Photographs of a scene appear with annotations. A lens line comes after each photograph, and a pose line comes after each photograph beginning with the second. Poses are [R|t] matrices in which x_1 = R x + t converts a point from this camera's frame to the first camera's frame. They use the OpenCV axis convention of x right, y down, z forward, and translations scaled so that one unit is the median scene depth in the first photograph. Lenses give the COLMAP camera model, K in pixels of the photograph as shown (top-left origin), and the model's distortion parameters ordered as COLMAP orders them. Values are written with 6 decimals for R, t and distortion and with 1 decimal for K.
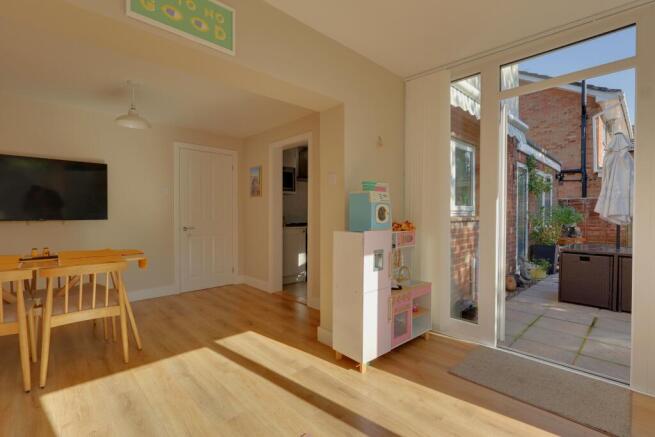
lens RADIAL K [[305.8, 0, 327.5], [0, 305.8, 218.5], [0, 0, 1]] dist [0.000236, 0.000008]
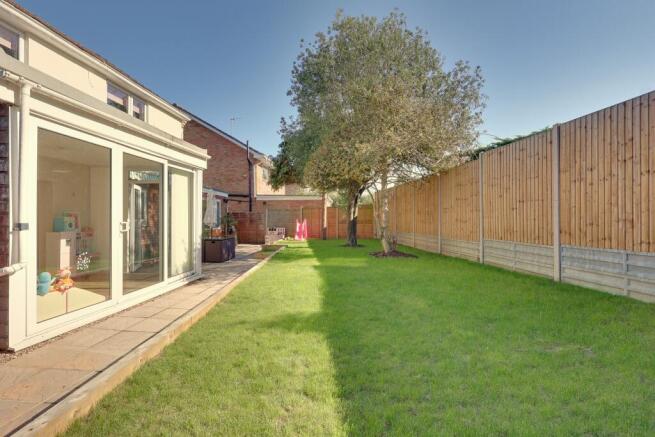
lens RADIAL K [[305.8, 0, 327.5], [0, 305.8, 218.5], [0, 0, 1]] dist [0.000236, 0.000008]
pose [[0.743686, -0.002397, 0.668525, 0.013629], [0.014877, 0.999805, -0.012965, -0.001285], [-0.668364, 0.019587, 0.743577, -0.589200]]
